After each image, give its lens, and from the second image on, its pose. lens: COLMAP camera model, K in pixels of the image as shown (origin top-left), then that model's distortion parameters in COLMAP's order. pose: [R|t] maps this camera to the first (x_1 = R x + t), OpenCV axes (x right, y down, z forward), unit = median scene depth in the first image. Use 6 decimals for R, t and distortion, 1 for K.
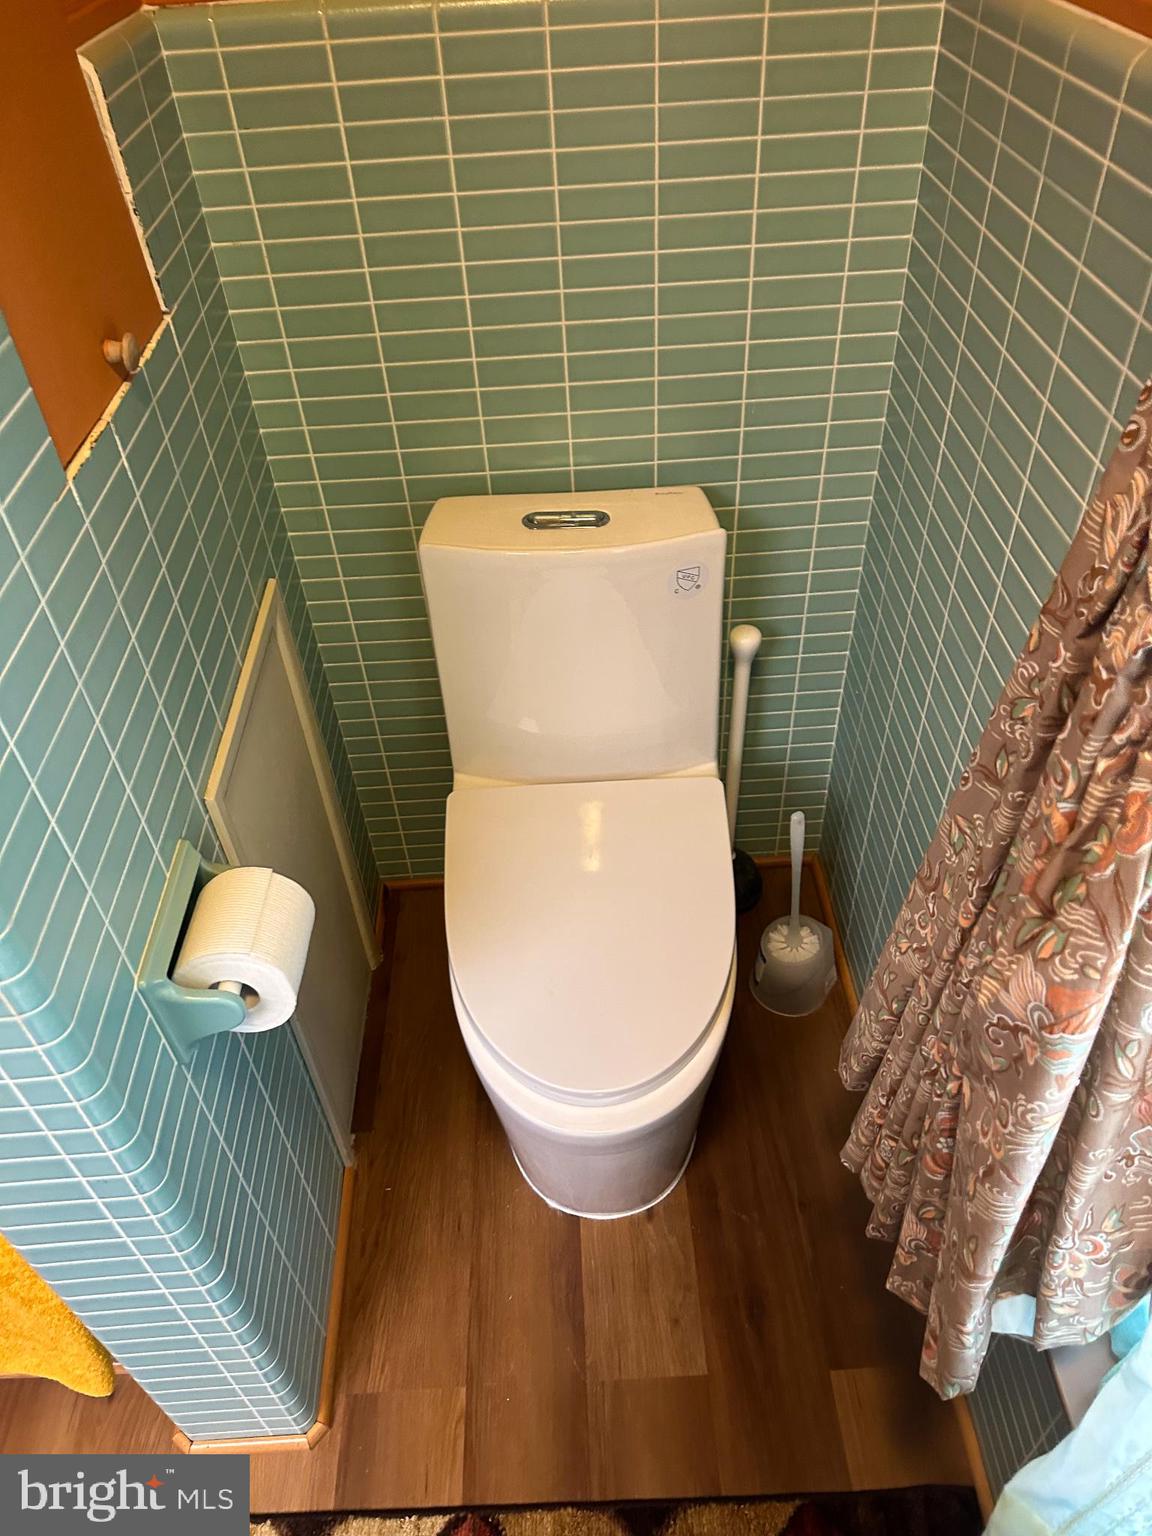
lens RADIAL K [[1085.9, 0, 583.4], [0, 1085.9, 770.1], [0, 0, 1]] dist [0.085753, -0.123126]
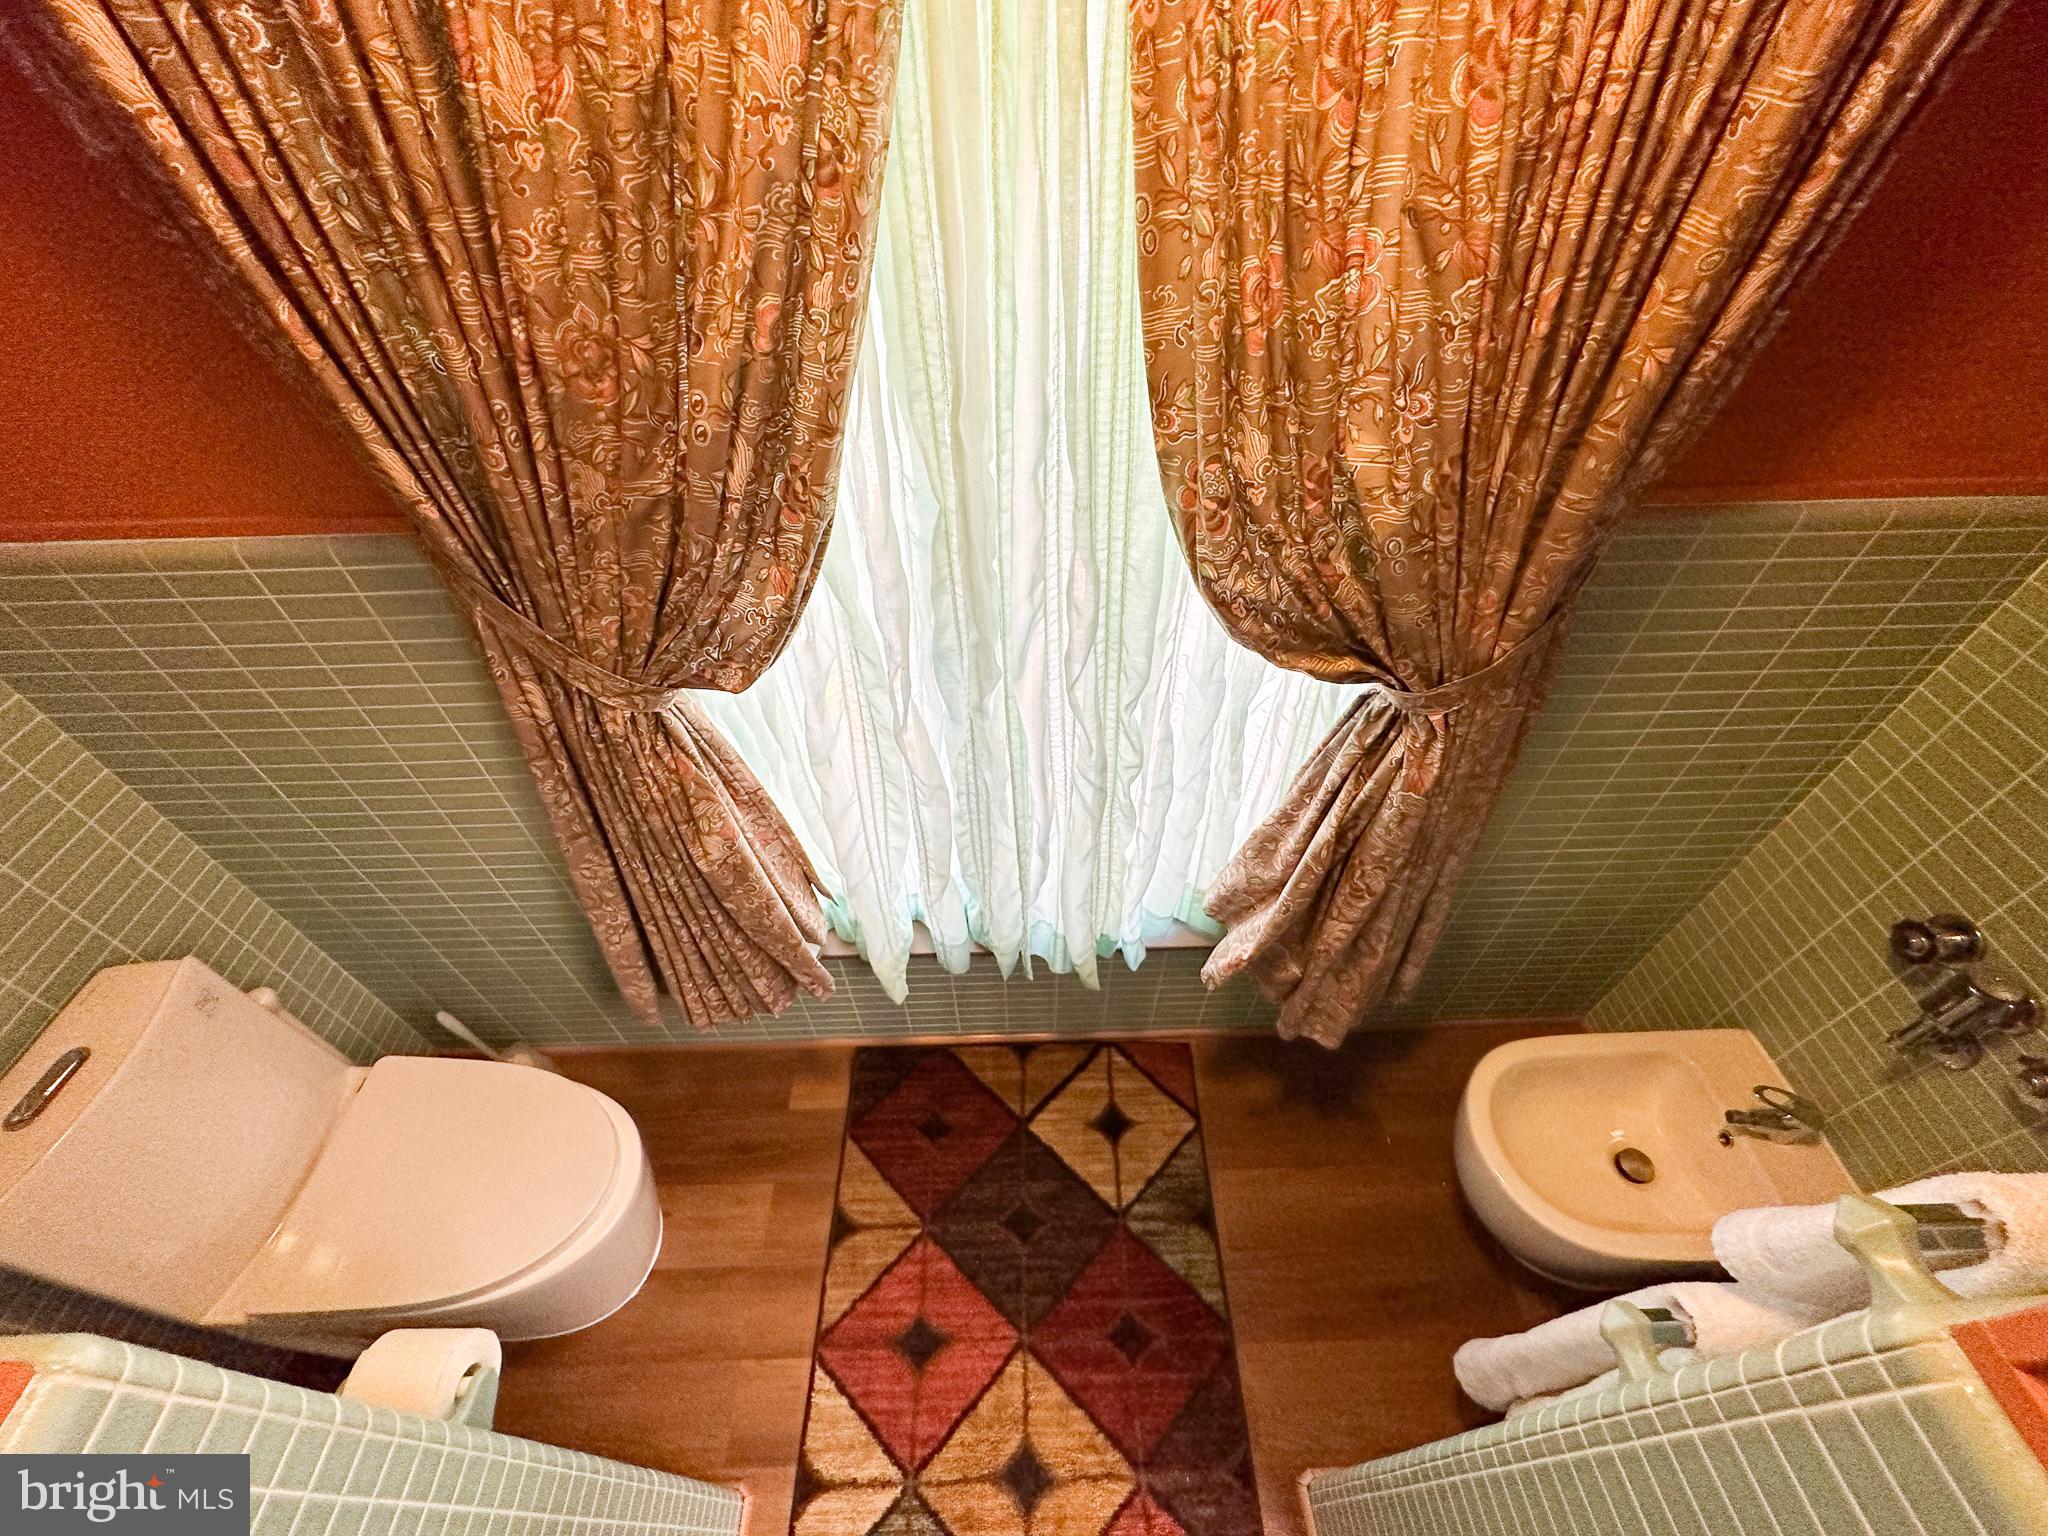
lens RADIAL K [[821.7, 0, 1029.9], [0, 821.7, 770.0], [0, 0, 1]] dist [-0.002828, -0.000563]
pose [[0.010614, -0.699605, 0.714451, -0.360234], [0.683215, 0.526782, 0.505685, -0.153527], [-0.730140, 0.482756, 0.483572, -0.198670]]
